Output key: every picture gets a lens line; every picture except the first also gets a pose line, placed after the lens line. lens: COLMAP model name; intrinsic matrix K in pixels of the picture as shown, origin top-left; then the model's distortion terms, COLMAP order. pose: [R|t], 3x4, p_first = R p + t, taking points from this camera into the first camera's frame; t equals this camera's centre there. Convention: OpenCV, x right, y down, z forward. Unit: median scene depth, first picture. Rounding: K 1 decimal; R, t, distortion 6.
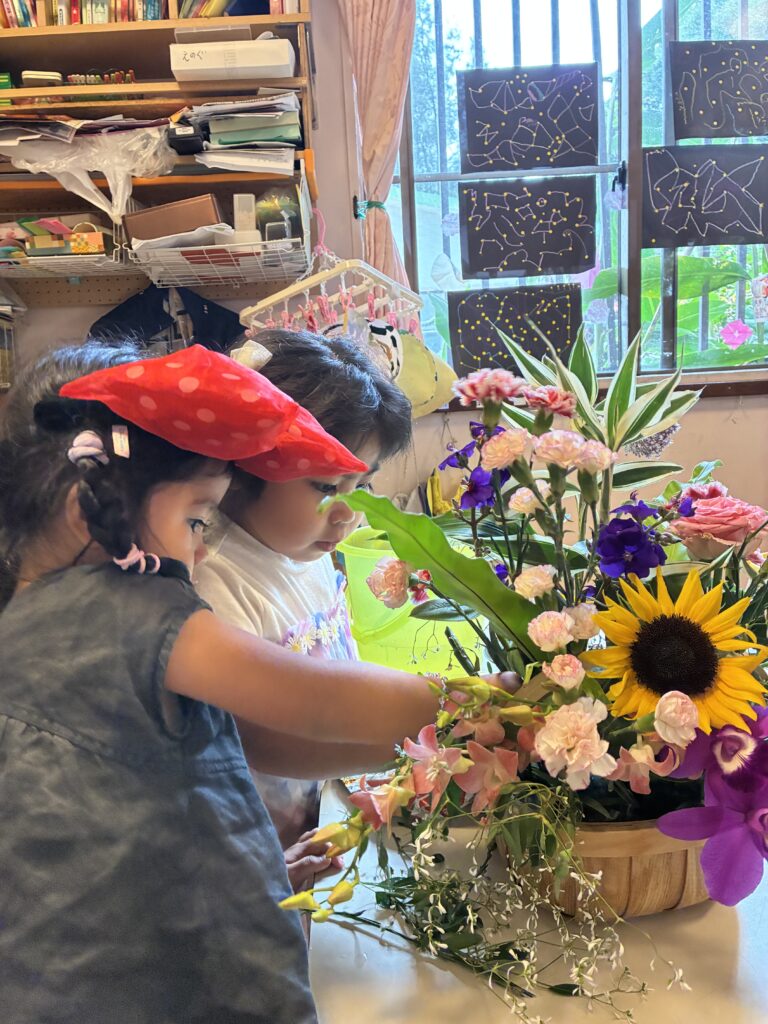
lens RADIAL K [[778.6, 0, 368.4], [0, 778.6, 515.7], [0, 0, 1]] dist [0.050770, -0.070516]
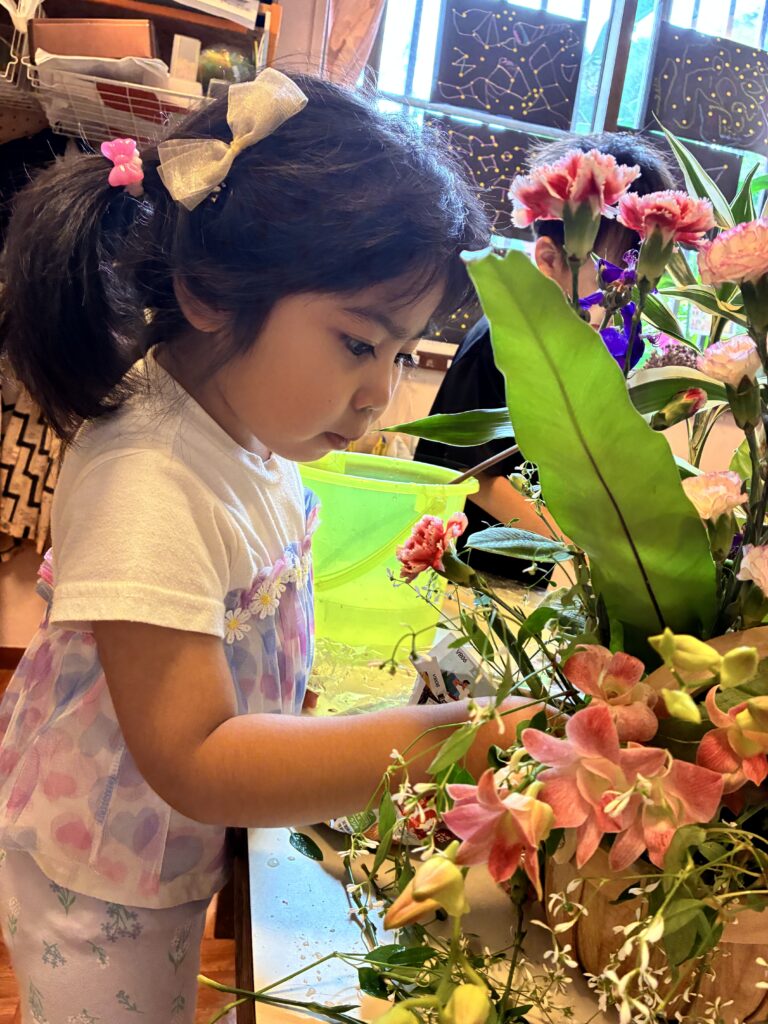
lens RADIAL K [[778.6, 0, 384.2], [0, 778.6, 512.3], [0, 0, 1]] dist [0.050770, -0.070516]
pose [[0.965970, 0.153241, 0.208374, -0.046113], [-0.156057, 0.987744, -0.002958, 0.037631], [-0.206274, -0.029661, 0.978045, 0.121317]]
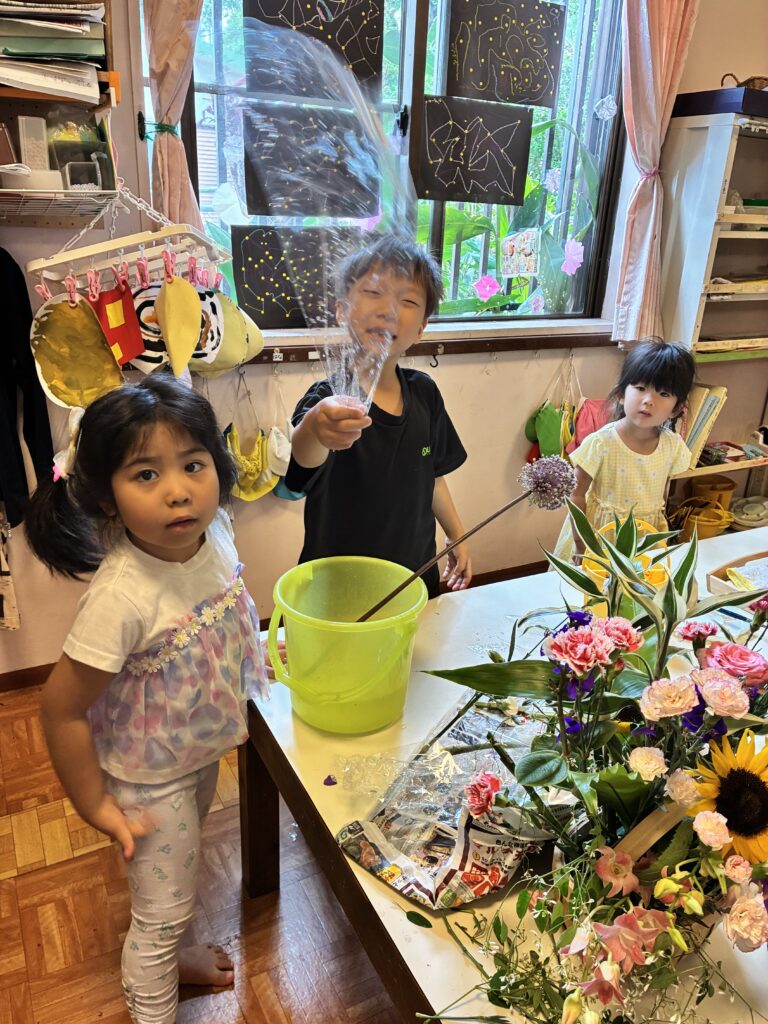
lens RADIAL K [[778.6, 0, 385.8], [0, 778.6, 521.9], [0, 0, 1]] dist [0.050770, -0.070516]
pose [[0.891161, -0.081456, 0.446314, -0.182557], [-0.013831, 0.978415, 0.206185, -0.142194], [-0.453476, -0.189917, 0.870799, 0.049968]]
